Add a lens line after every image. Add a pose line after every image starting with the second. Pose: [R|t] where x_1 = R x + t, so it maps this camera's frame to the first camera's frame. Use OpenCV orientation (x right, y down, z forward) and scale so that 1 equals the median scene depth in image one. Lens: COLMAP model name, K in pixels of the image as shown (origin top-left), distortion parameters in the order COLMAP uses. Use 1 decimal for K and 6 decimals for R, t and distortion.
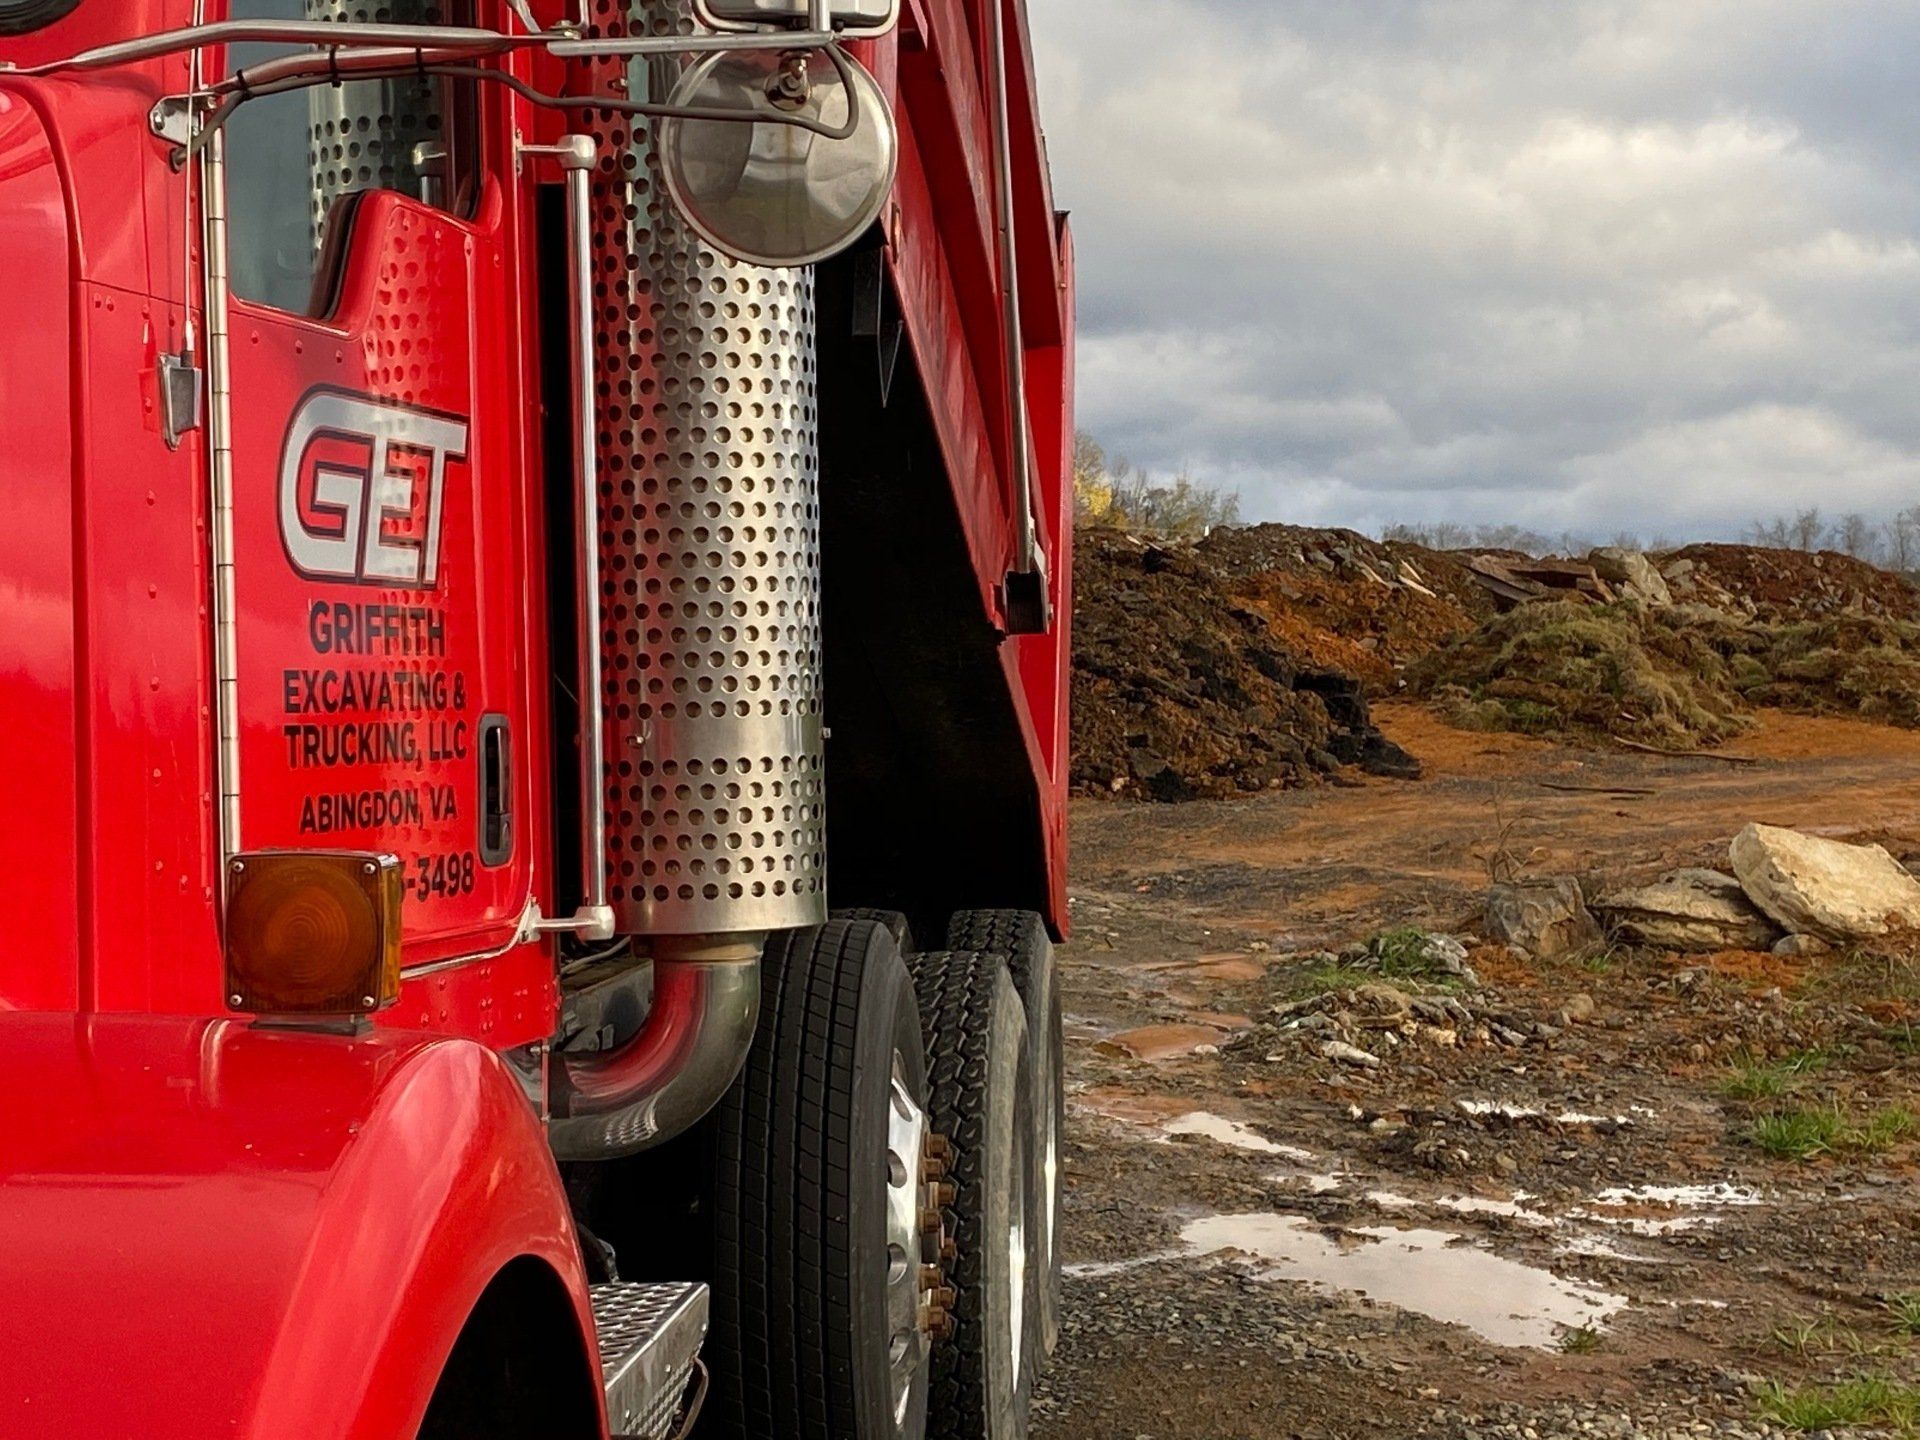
lens RADIAL K [[3654.2, 0, 957.9], [0, 3654.2, 676.7], [0, 0, 1]] dist [0.125813, -0.346720]
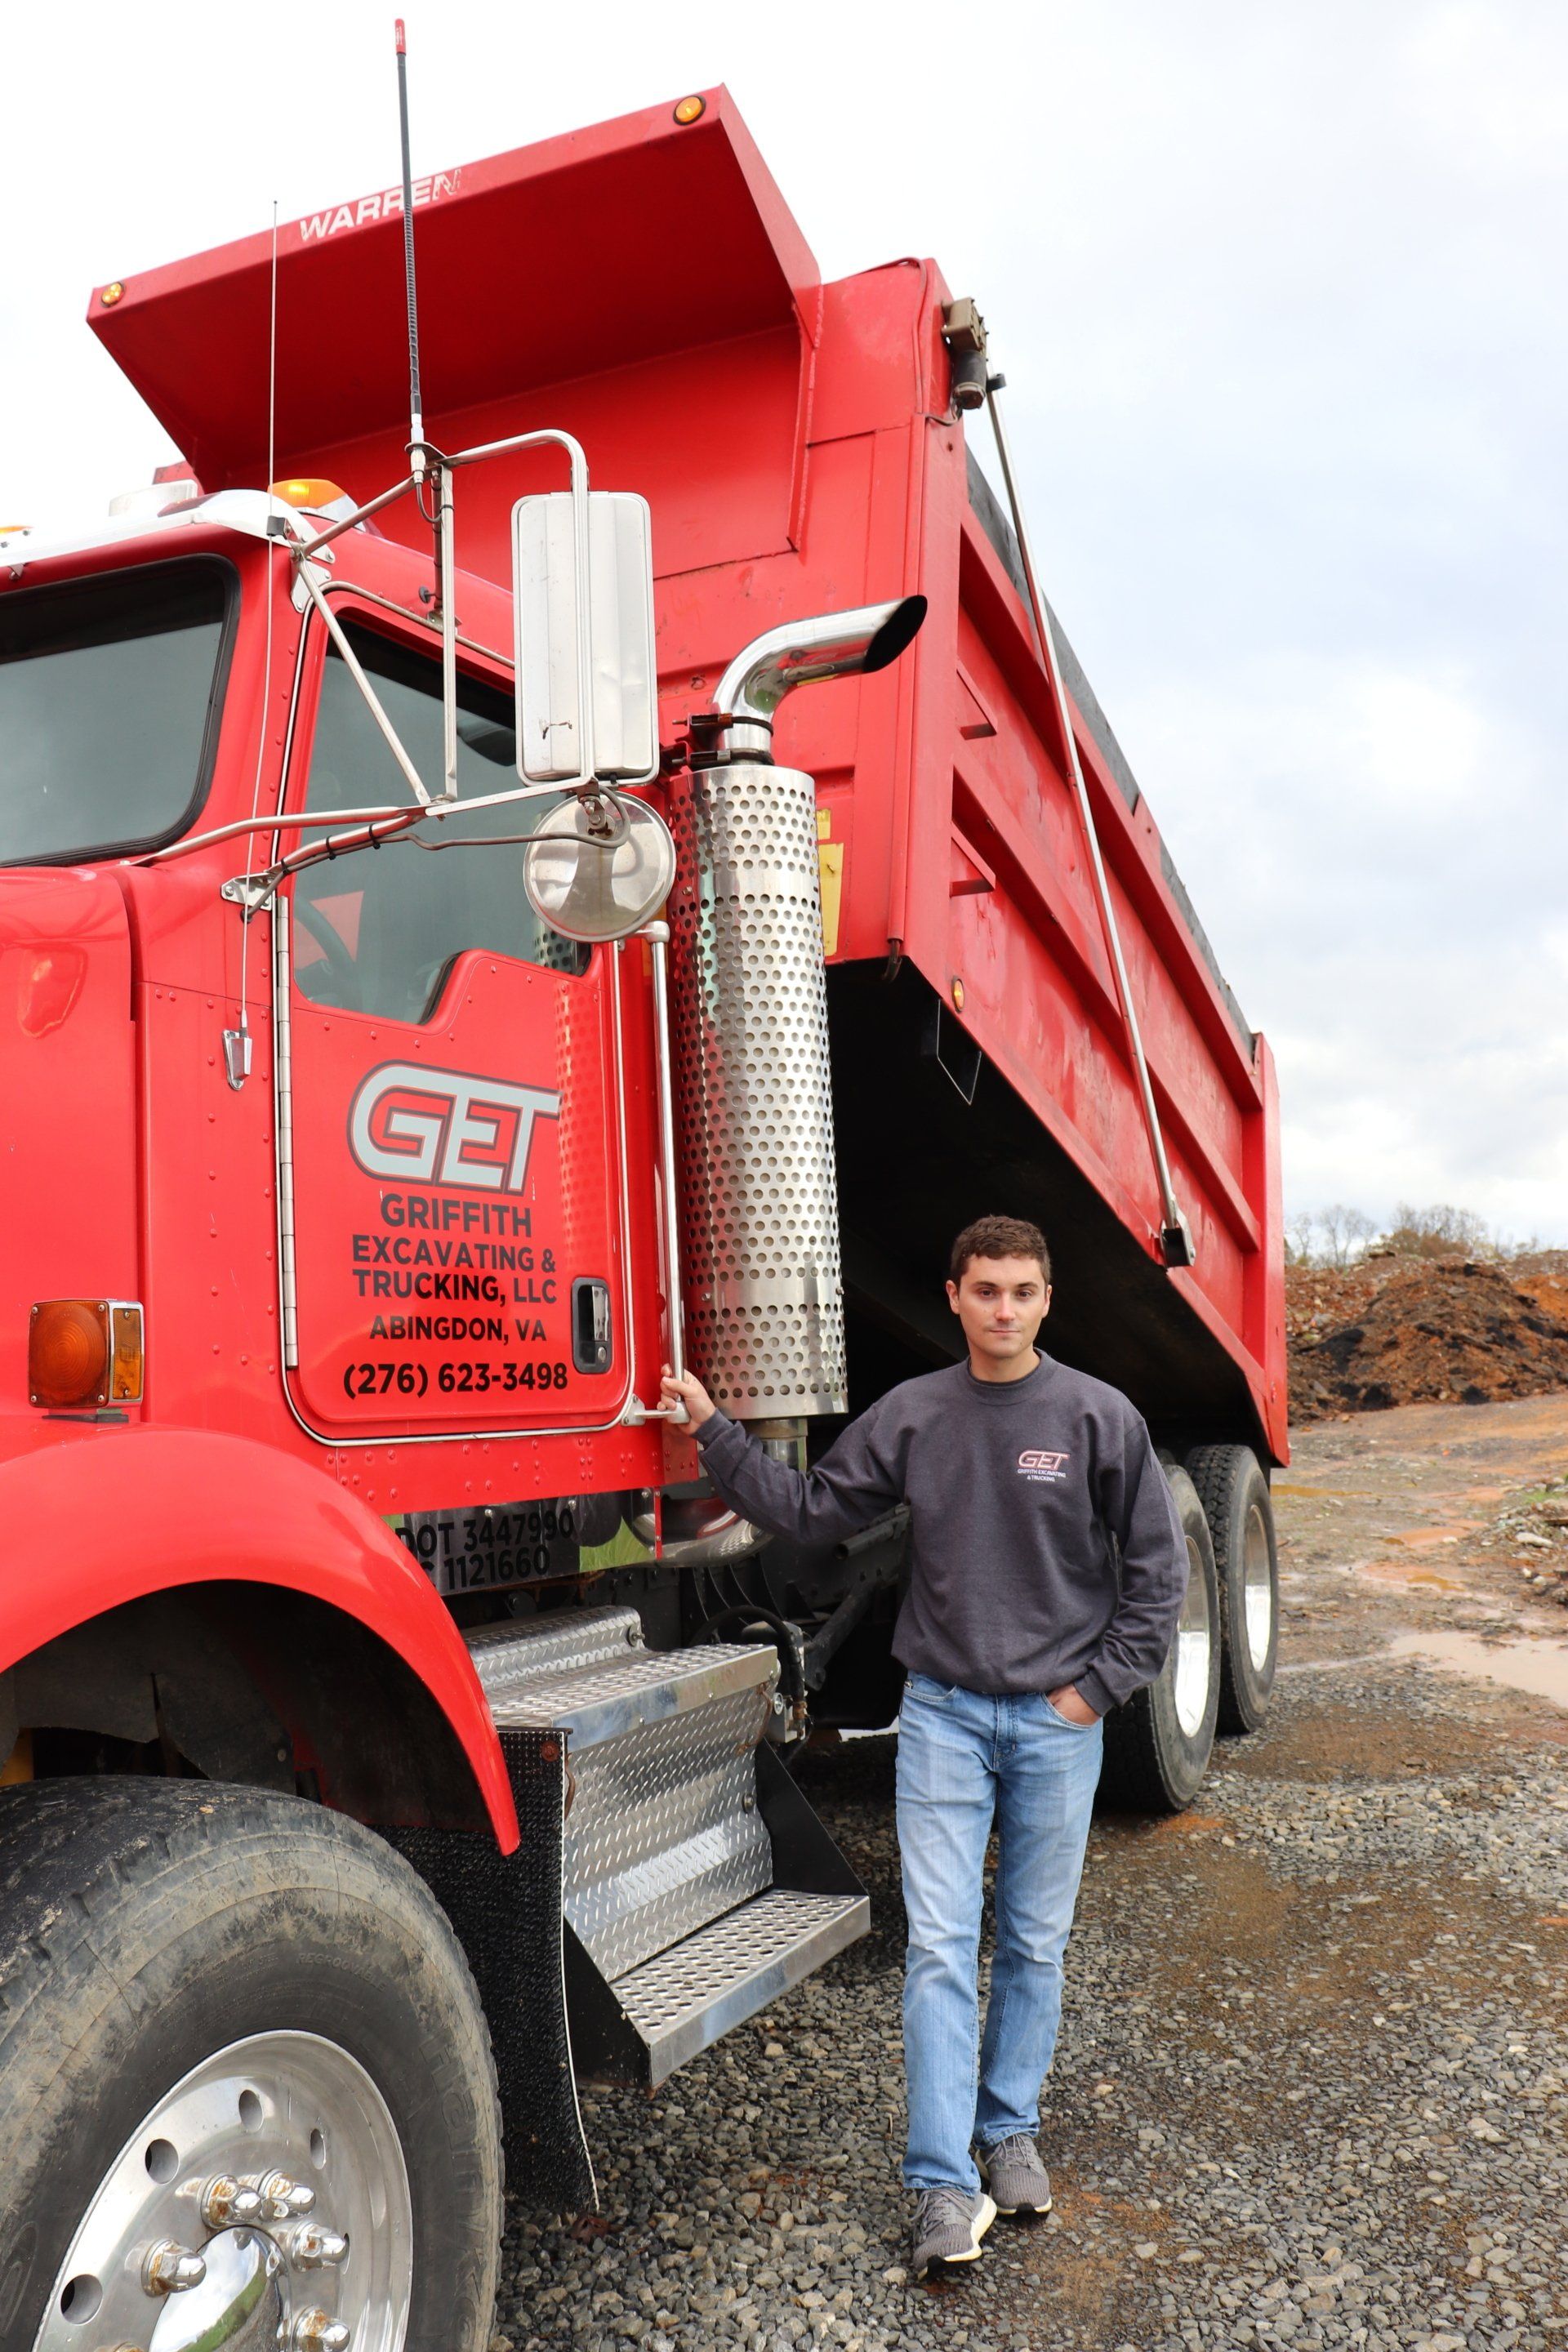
lens RADIAL K [[1942.8, 0, 784.0], [0, 1942.8, 1176.0], [0, 0, 1]] dist [-0.186637, 0.137782]
pose [[0.948981, -0.061405, -0.309296, 0.069587], [0.030982, 0.994267, -0.102336, 0.017696], [0.313807, 0.087532, 0.945443, 0.074065]]
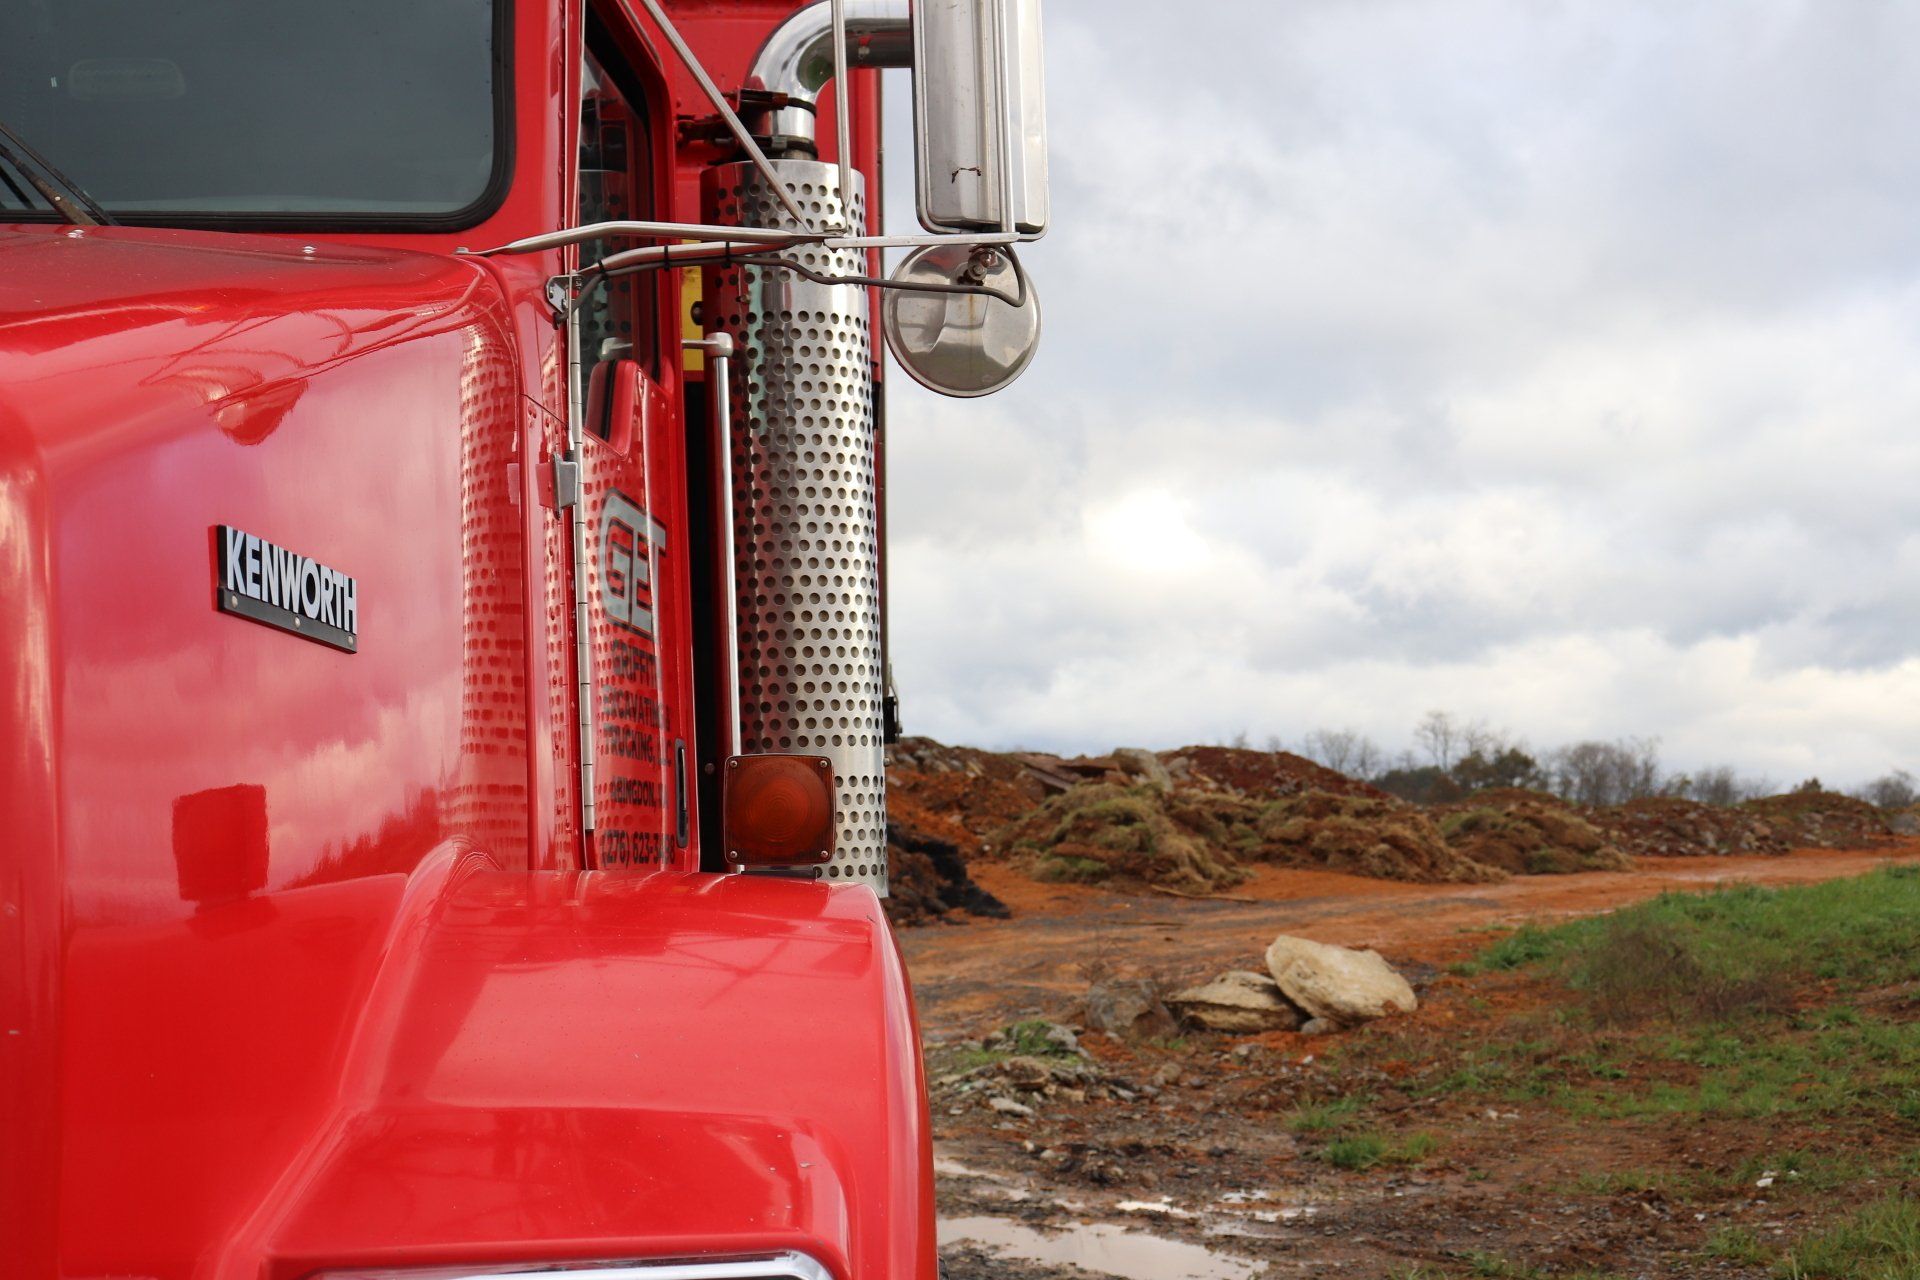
lens RADIAL K [[2864.5, 0, 960.0], [0, 2864.5, 640.0], [0, 0, 1]] dist [0.033791, 0.095439]
pose [[0.991550, -0.005131, 0.129620, -0.052436], [0.015338, 0.996845, -0.077872, 0.019091], [-0.128812, 0.079202, 0.988501, -0.030067]]
